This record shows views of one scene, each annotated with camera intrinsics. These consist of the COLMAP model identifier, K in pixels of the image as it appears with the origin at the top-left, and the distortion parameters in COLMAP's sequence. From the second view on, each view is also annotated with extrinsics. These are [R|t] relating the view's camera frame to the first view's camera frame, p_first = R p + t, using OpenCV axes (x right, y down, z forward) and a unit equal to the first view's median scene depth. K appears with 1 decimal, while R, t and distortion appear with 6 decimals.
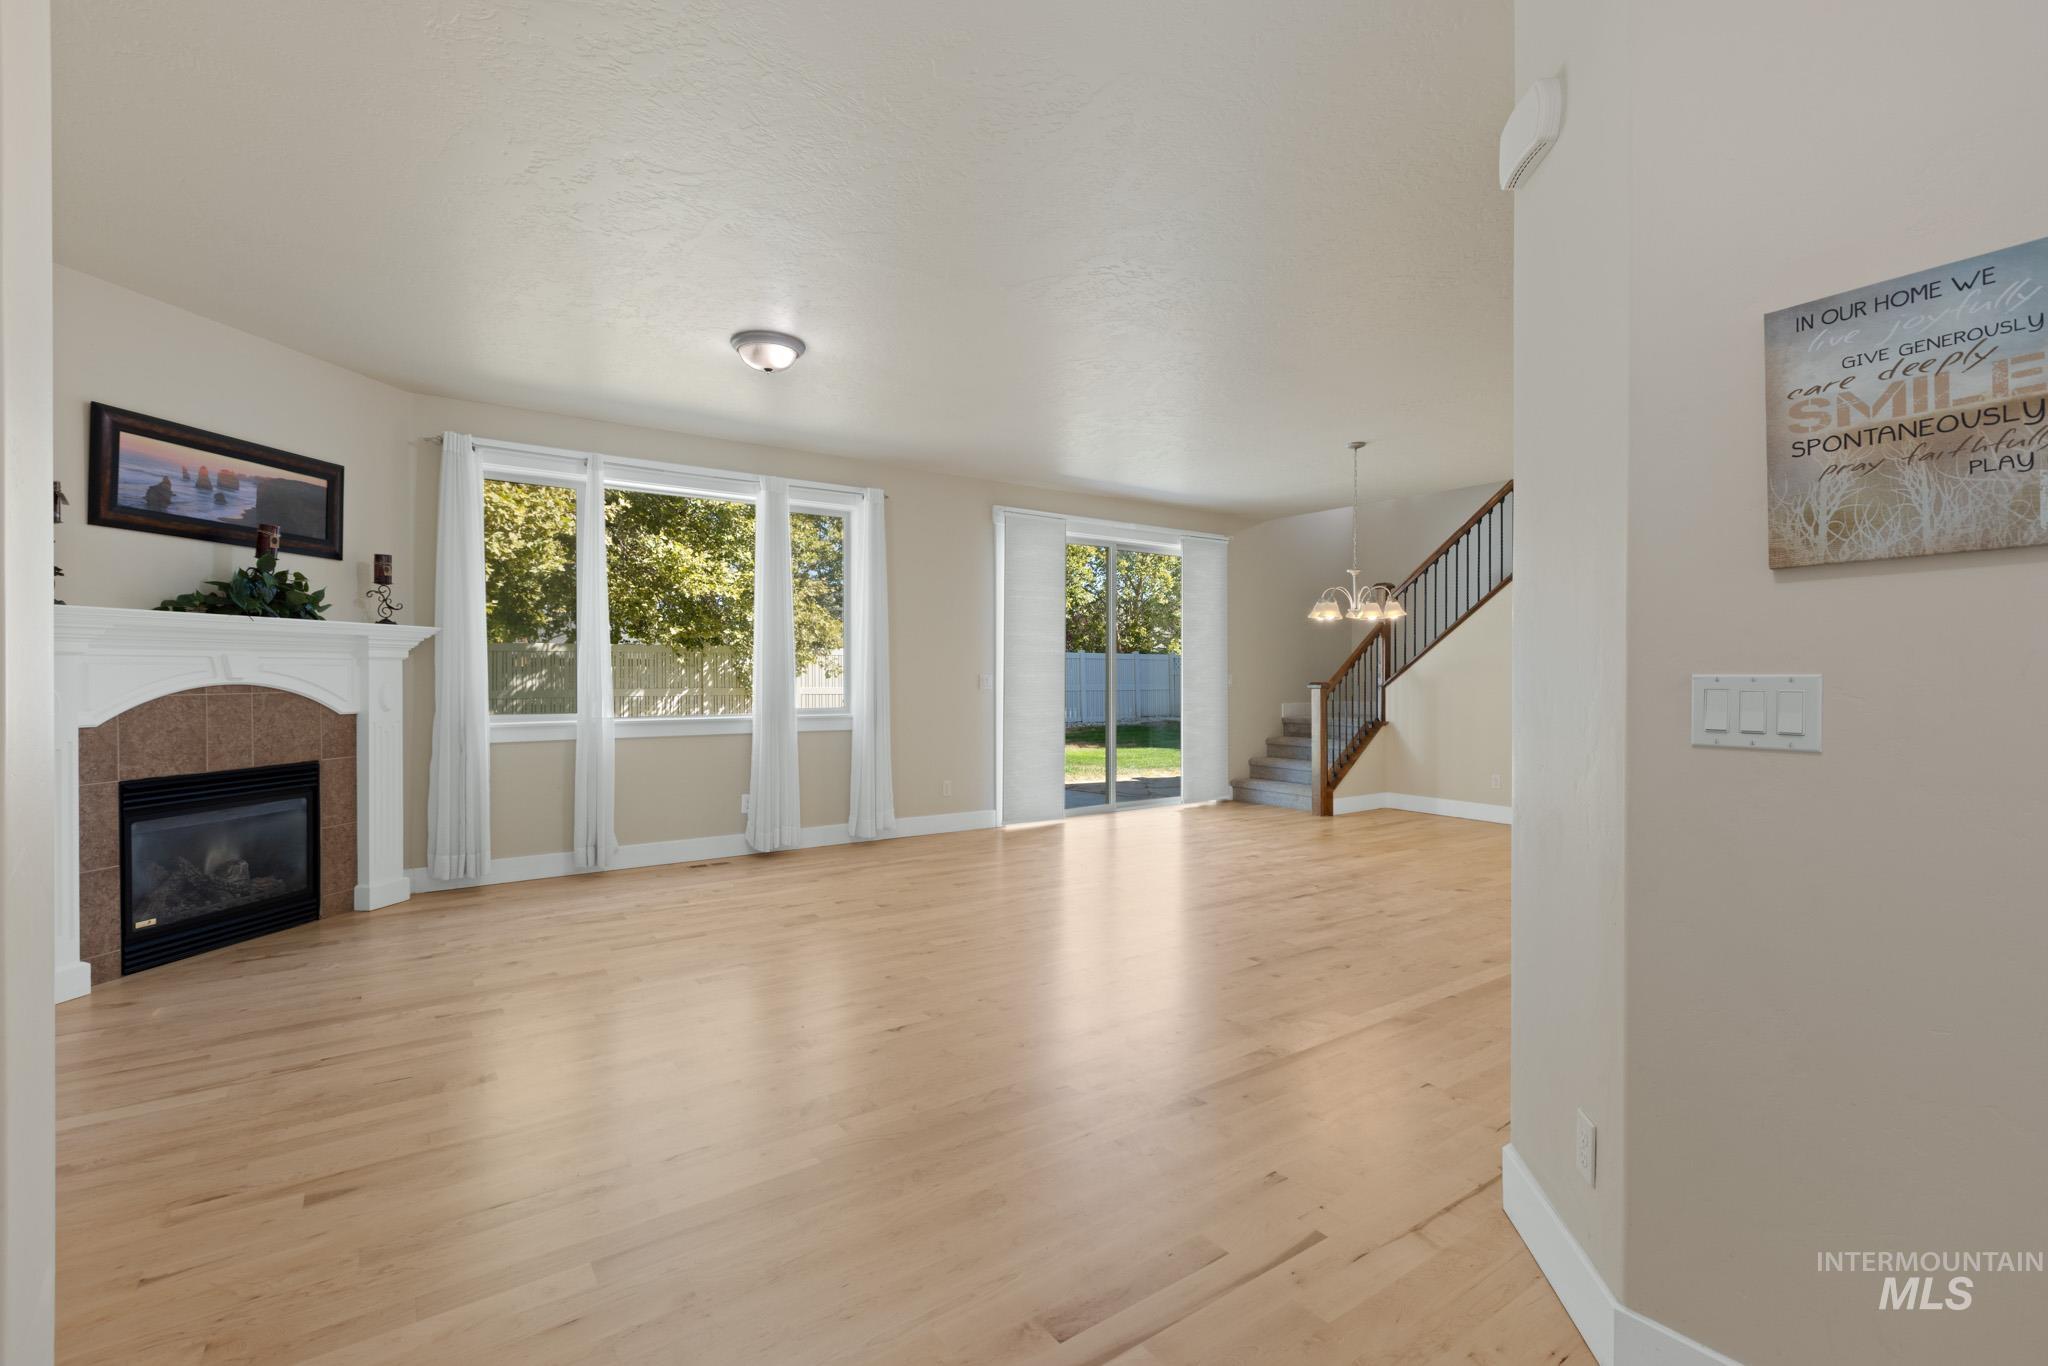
lens RADIAL K [[914.2, 0, 1012.6], [0, 914.2, 682.9], [0, 0, 1]] dist [0.005068, 0.000208]
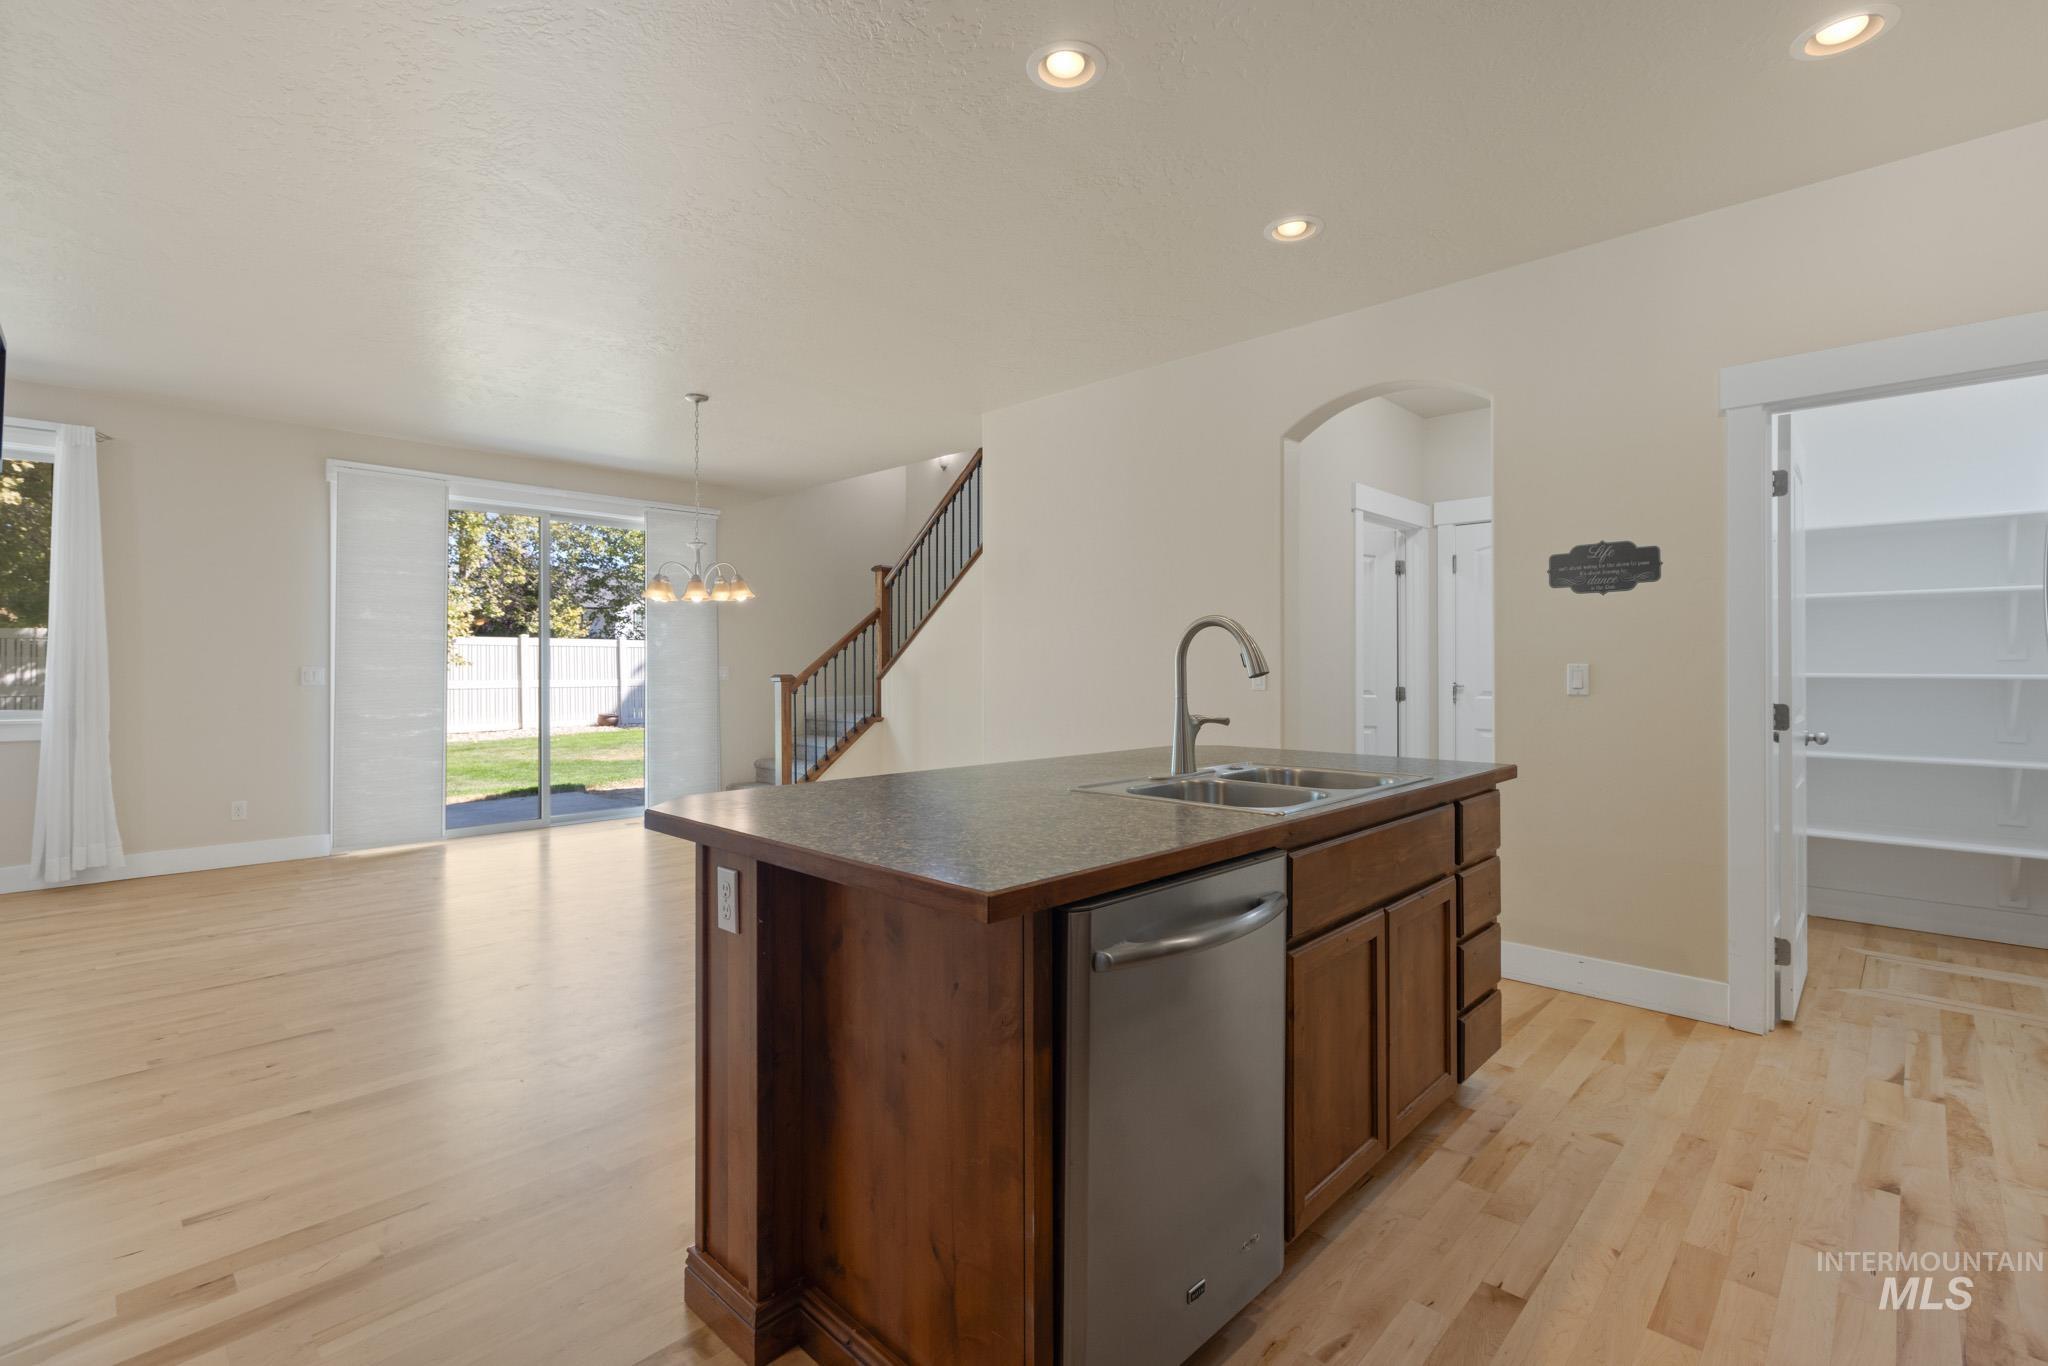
lens RADIAL K [[914.2, 0, 1028.3], [0, 914.2, 665.2], [0, 0, 1]] dist [0.005068, 0.000208]
pose [[0.983444, -0.004540, 0.181155, 0.425430], [0.005963, 0.999955, -0.007314, -0.000966], [-0.181113, 0.008273, 0.983427, 0.083641]]
